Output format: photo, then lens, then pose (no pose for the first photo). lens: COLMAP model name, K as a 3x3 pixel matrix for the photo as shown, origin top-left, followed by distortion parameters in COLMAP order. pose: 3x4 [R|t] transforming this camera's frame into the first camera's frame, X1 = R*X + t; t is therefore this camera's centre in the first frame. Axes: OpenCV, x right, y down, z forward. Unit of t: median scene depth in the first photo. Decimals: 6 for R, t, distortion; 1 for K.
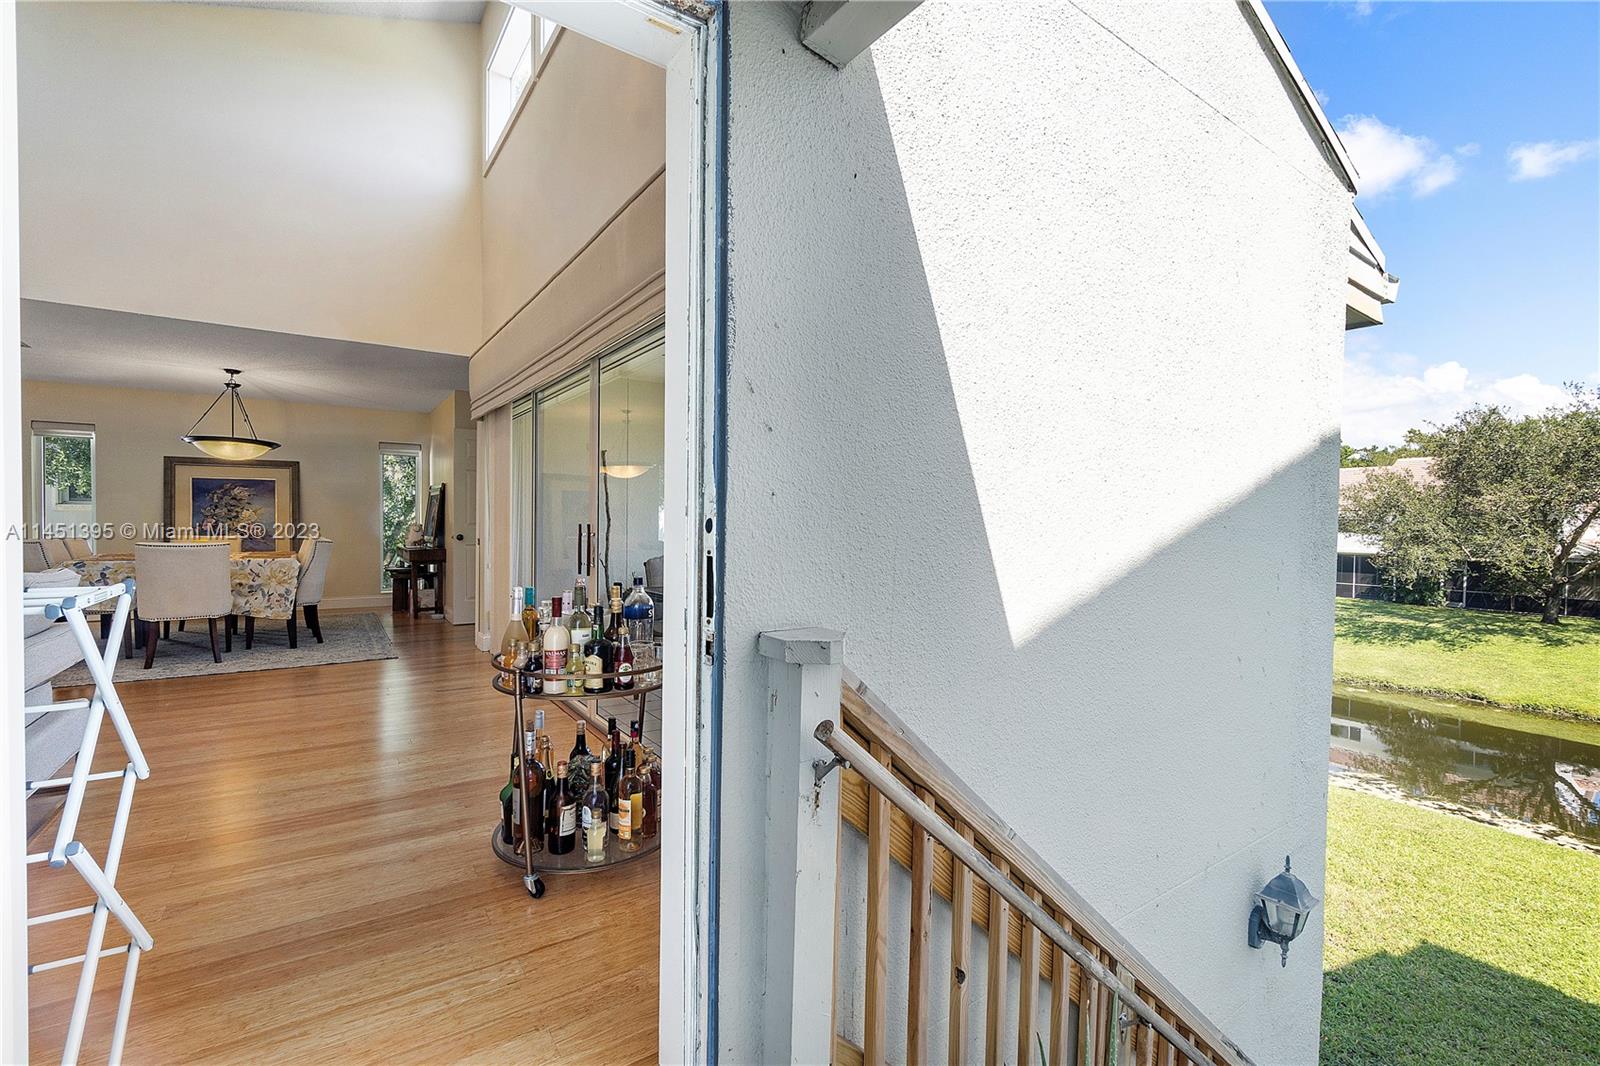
lens RADIAL K [[686.3, 0, 797.3], [0, 686.3, 537.9], [0, 0, 1]] dist [-0.001826, 0.000219]
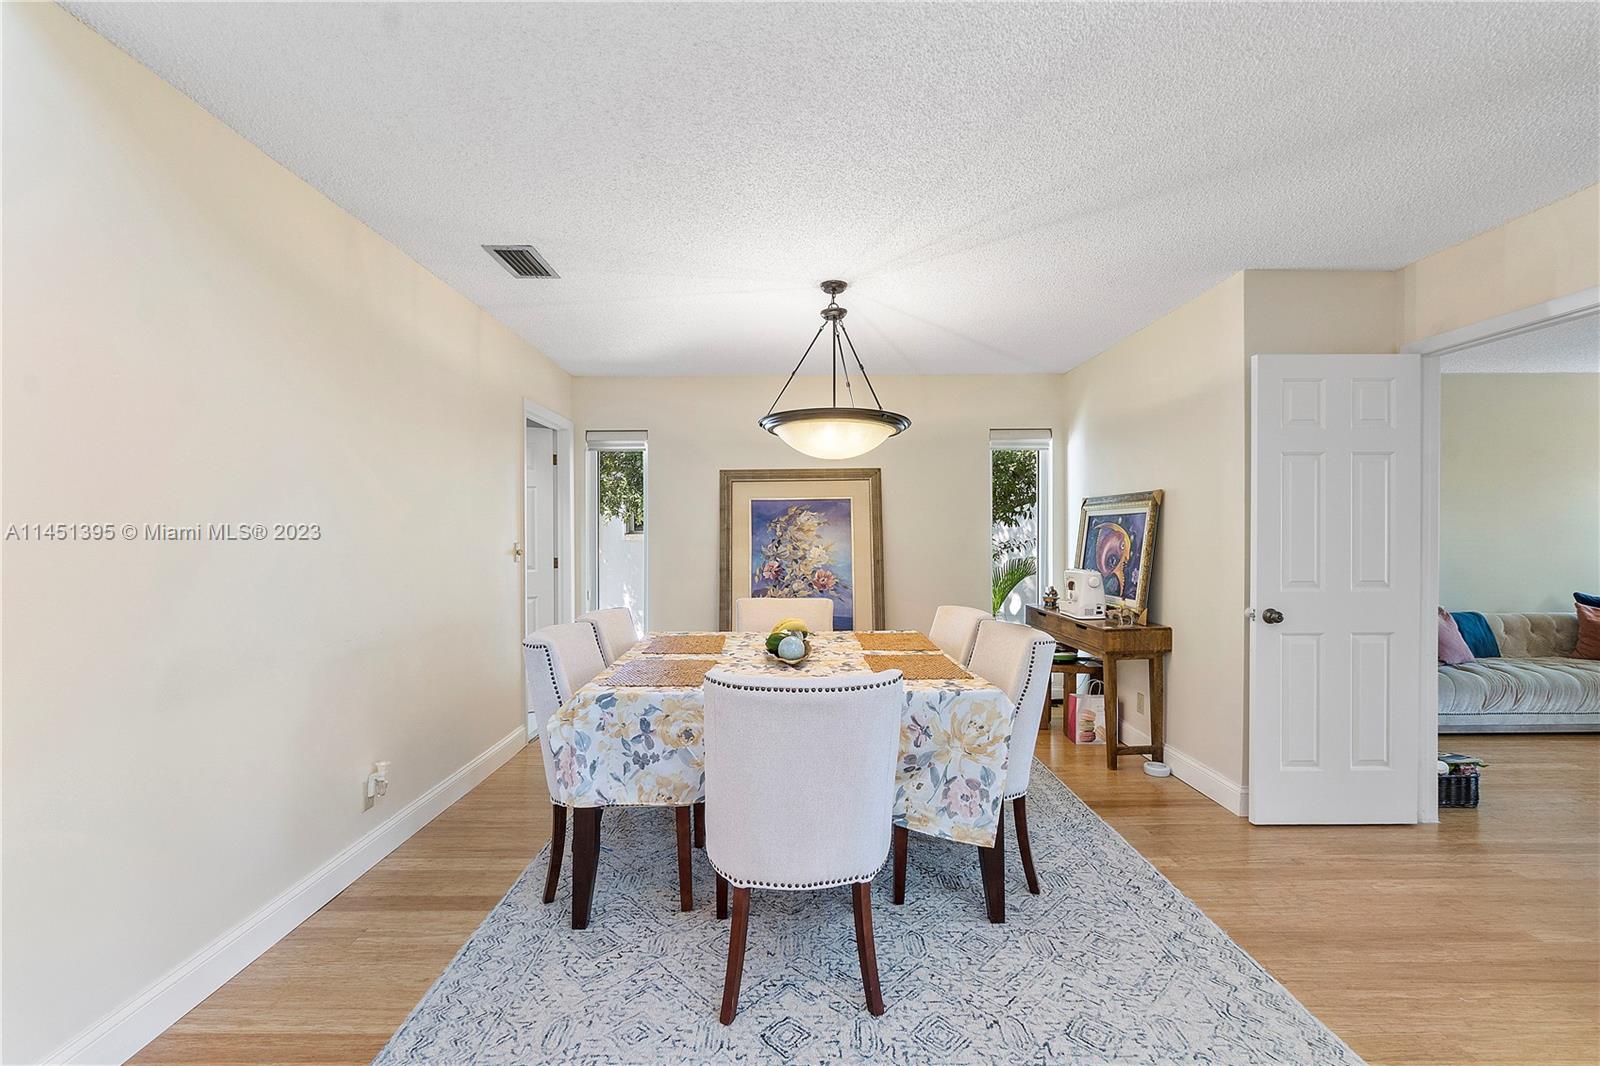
lens RADIAL K [[689.9, 0, 802.2], [0, 689.9, 541.3], [0, 0, 1]] dist [-0.000770, 0.000162]
pose [[0.829356, -0.007252, -0.558673, -0.485660], [-0.001404, 0.999886, -0.015063, -0.038675], [0.558718, 0.013277, 0.829251, 0.489421]]
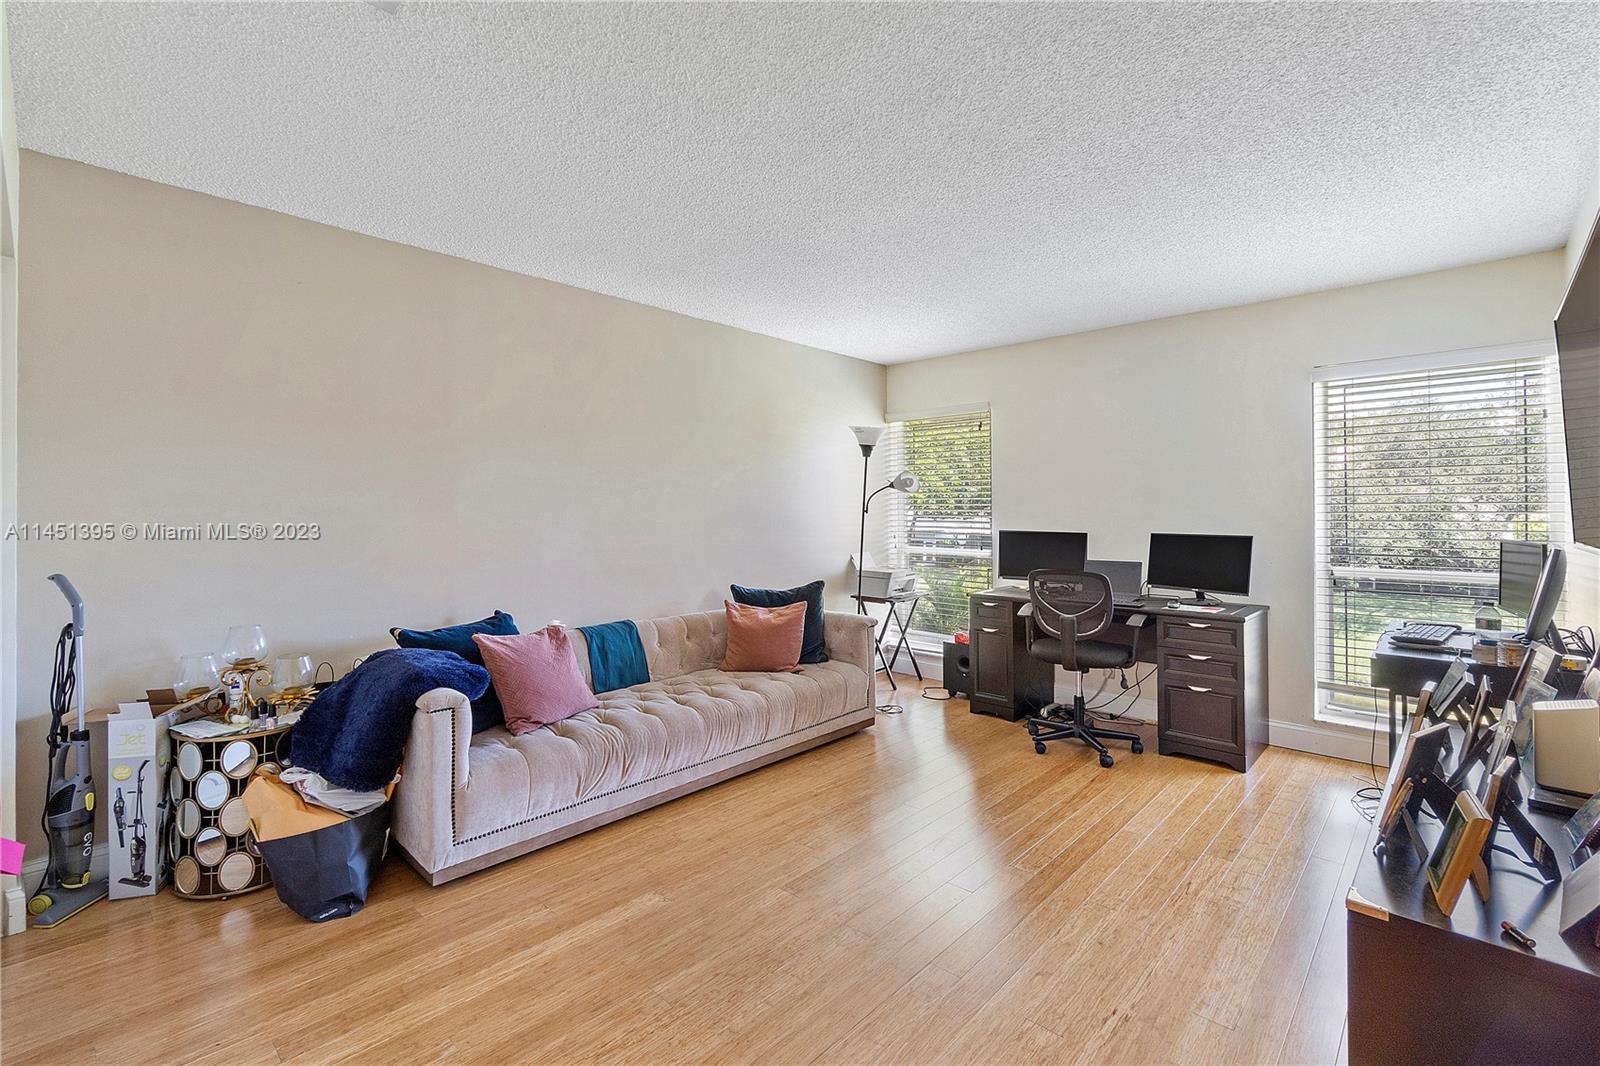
lens RADIAL K [[680.4, 0, 784.2], [0, 680.4, 512.1], [0, 0, 1]] dist [0.000337, 0.000132]
pose [[0.981047, -0.006006, 0.193677, -0.297807], [0.011251, 0.999599, -0.025994, -0.044342], [-0.193443, 0.027681, 0.980721, 0.923926]]
